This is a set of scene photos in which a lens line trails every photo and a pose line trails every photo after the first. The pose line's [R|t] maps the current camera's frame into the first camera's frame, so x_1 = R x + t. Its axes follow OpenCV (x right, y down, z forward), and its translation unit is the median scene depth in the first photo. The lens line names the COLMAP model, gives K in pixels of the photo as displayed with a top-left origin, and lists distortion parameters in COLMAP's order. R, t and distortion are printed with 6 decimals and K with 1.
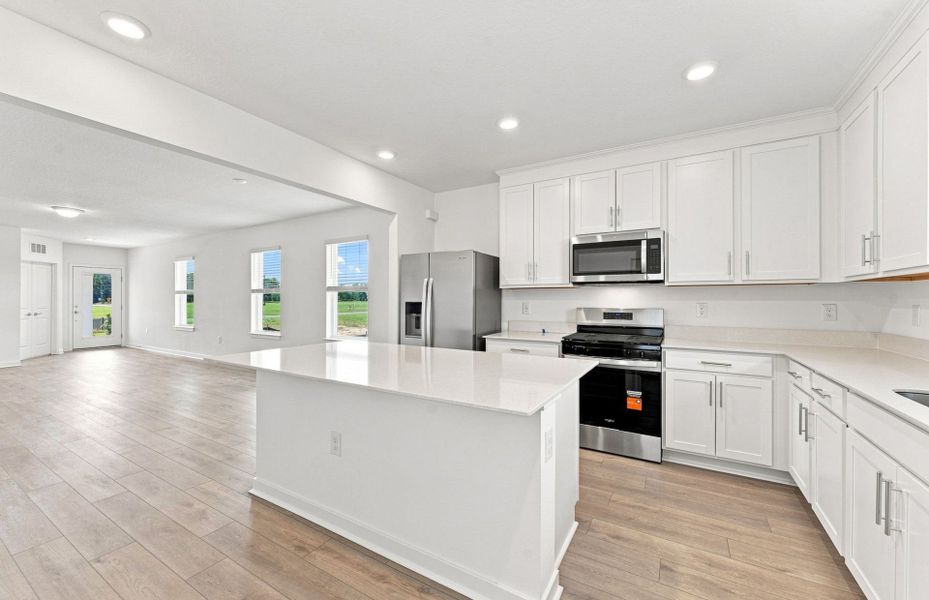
lens RADIAL K [[369.1, 0, 468.1], [0, 369.1, 304.4], [0, 0, 1]] dist [-0.005303, -0.000170]
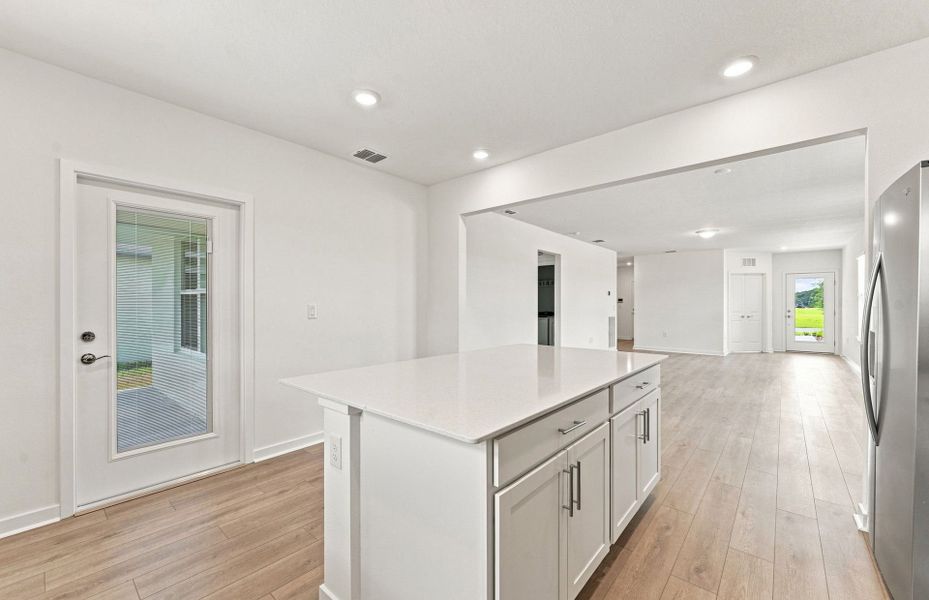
lens RADIAL K [[369.1, 0, 462.6], [0, 369.1, 301.5], [0, 0, 1]] dist [-0.005303, -0.000170]
pose [[-0.176277, -0.005155, -0.984327, 0.176643], [-0.015233, 0.999881, -0.002509, -0.005917], [0.984223, 0.014552, -0.176334, 0.276636]]
